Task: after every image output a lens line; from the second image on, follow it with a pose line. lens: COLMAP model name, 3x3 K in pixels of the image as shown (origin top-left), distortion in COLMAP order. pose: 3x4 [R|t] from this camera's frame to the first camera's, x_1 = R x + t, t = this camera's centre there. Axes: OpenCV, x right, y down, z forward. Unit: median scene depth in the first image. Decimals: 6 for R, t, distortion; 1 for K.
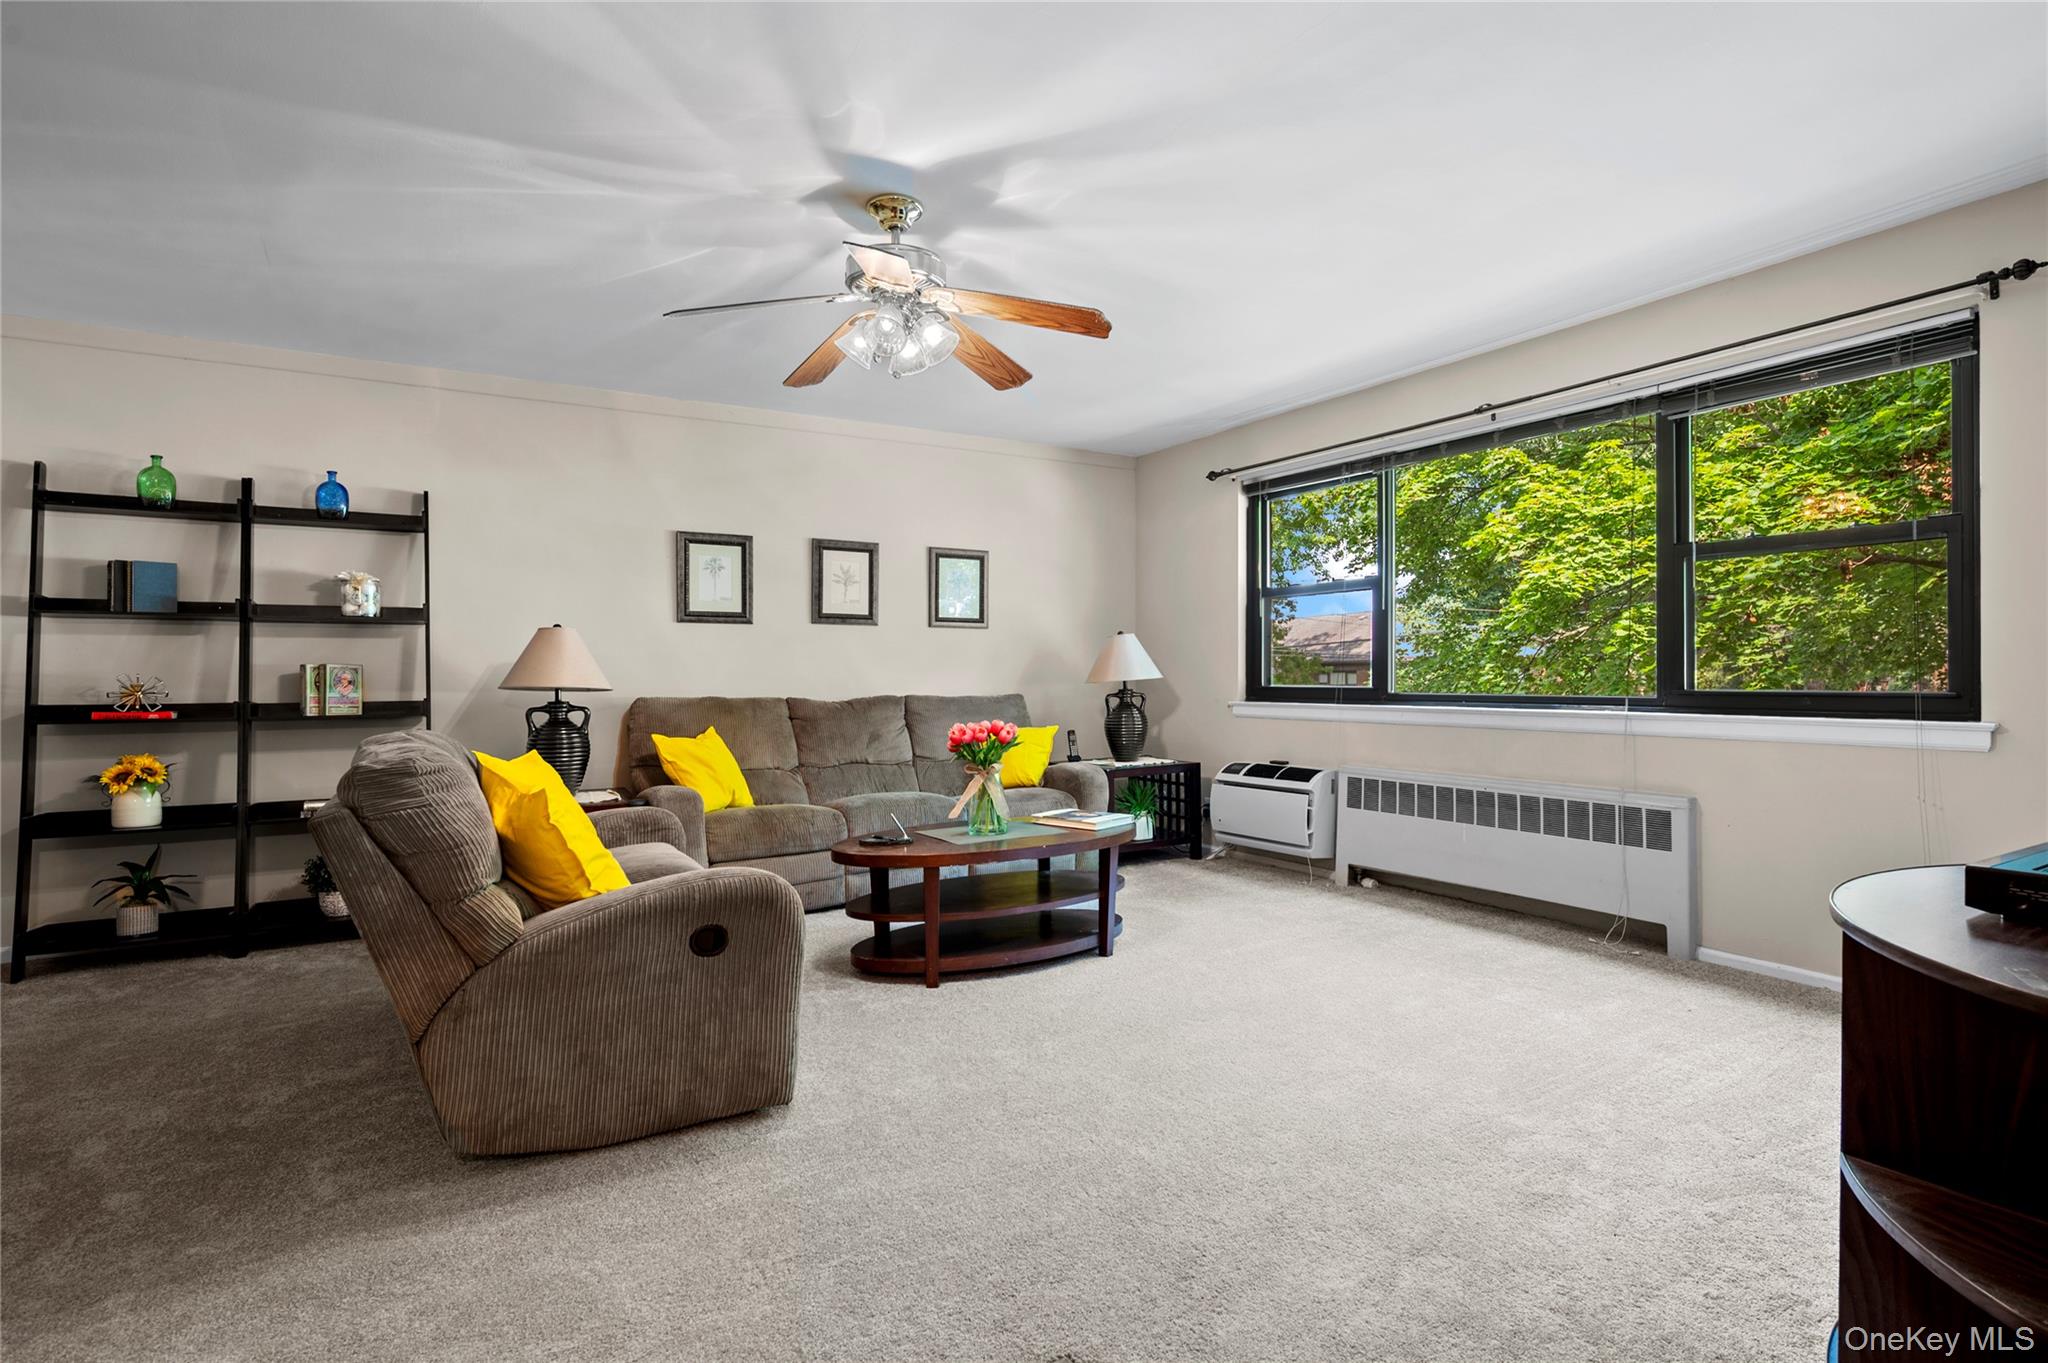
lens RADIAL K [[978.8, 0, 1008.5], [0, 978.8, 673.2], [0, 0, 1]] dist [-0.003164, -0.000591]
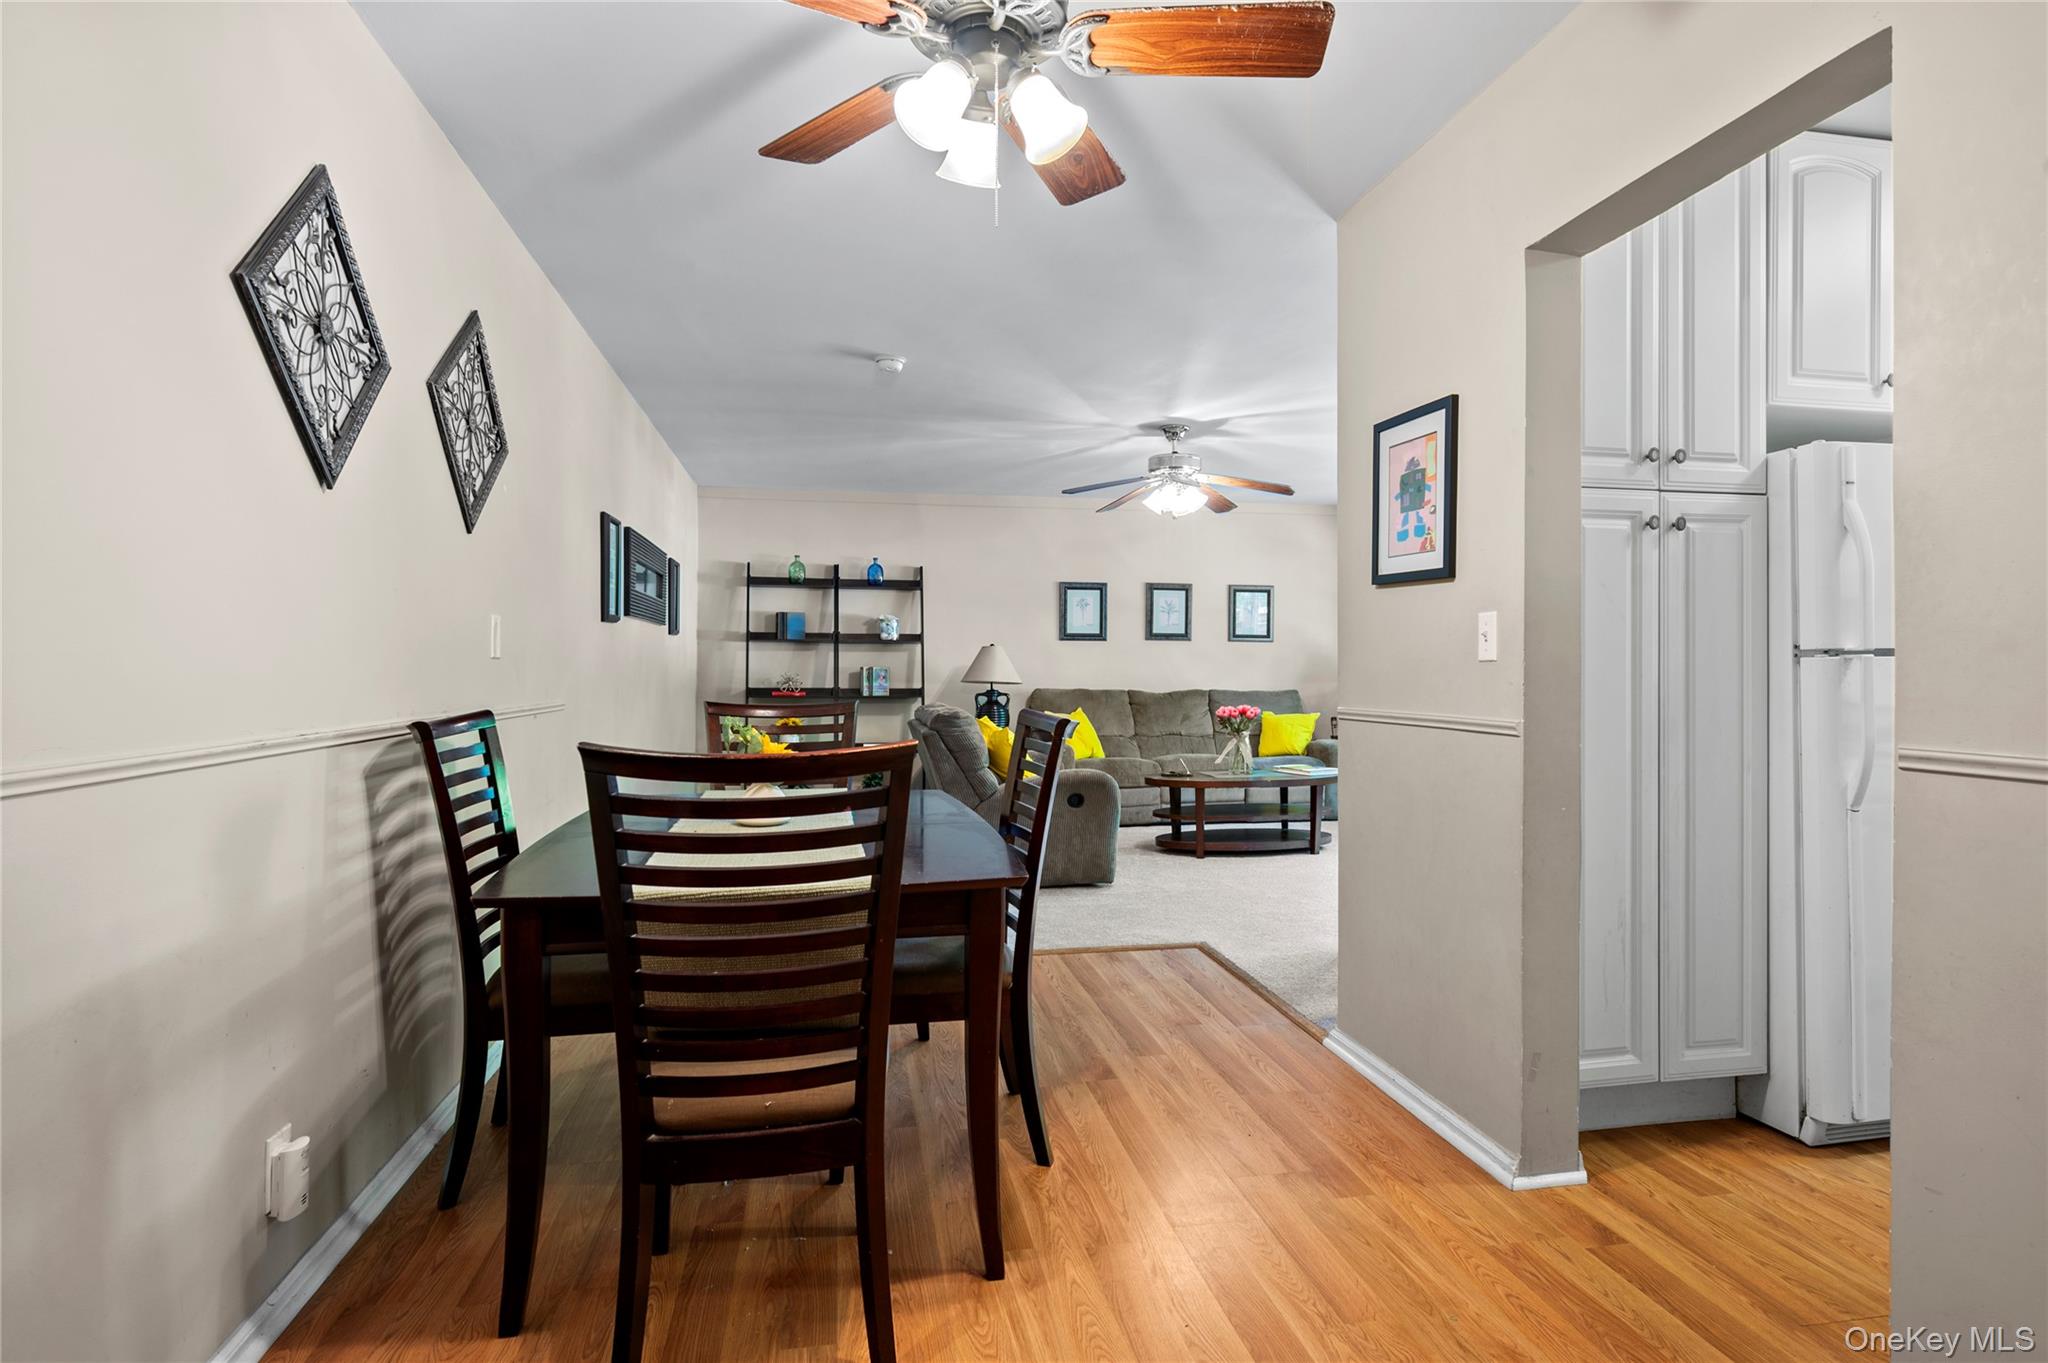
lens RADIAL K [[1060.1, 0, 1062.8], [0, 1060.1, 655.9], [0, 0, 1]] dist [0.001124, 0.000083]
pose [[0.950230, 0.004772, -0.311511, 0.221717], [-0.007912, 0.999930, -0.008816, -0.014534], [0.311447, 0.010842, 0.950202, -0.694677]]
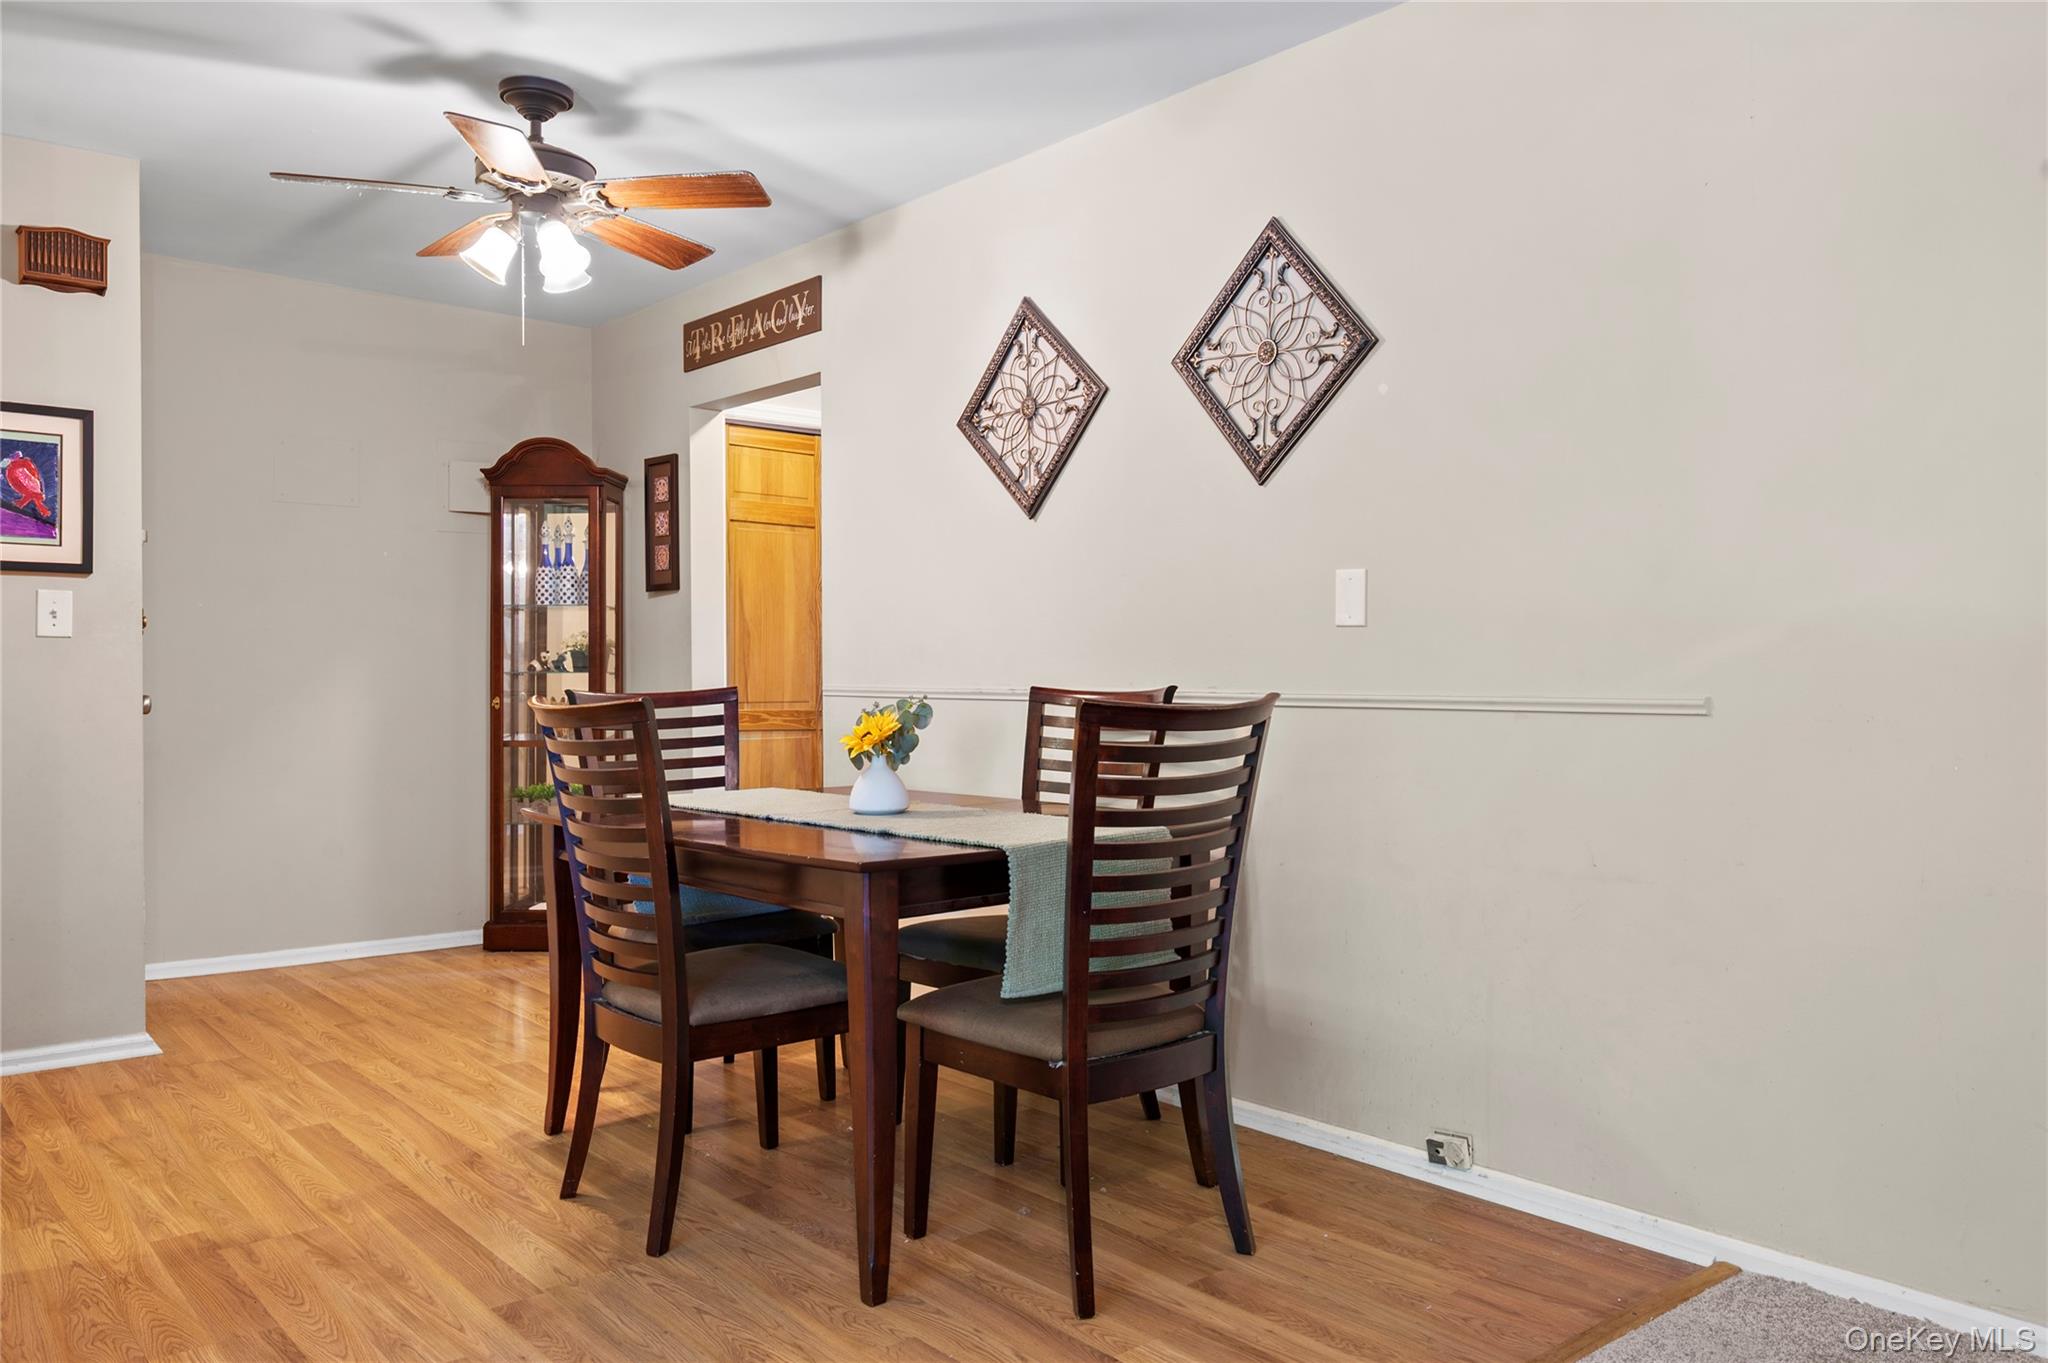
lens RADIAL K [[1478.3, 0, 1022.2], [0, 1478.3, 676.2], [0, 0, 1]] dist [-0.007737, -0.003240]
pose [[-0.984701, 0.009778, -0.173976, -0.703358], [0.008133, 0.999915, 0.010166, 0.024343], [0.174061, 0.008596, -0.984697, 3.420784]]
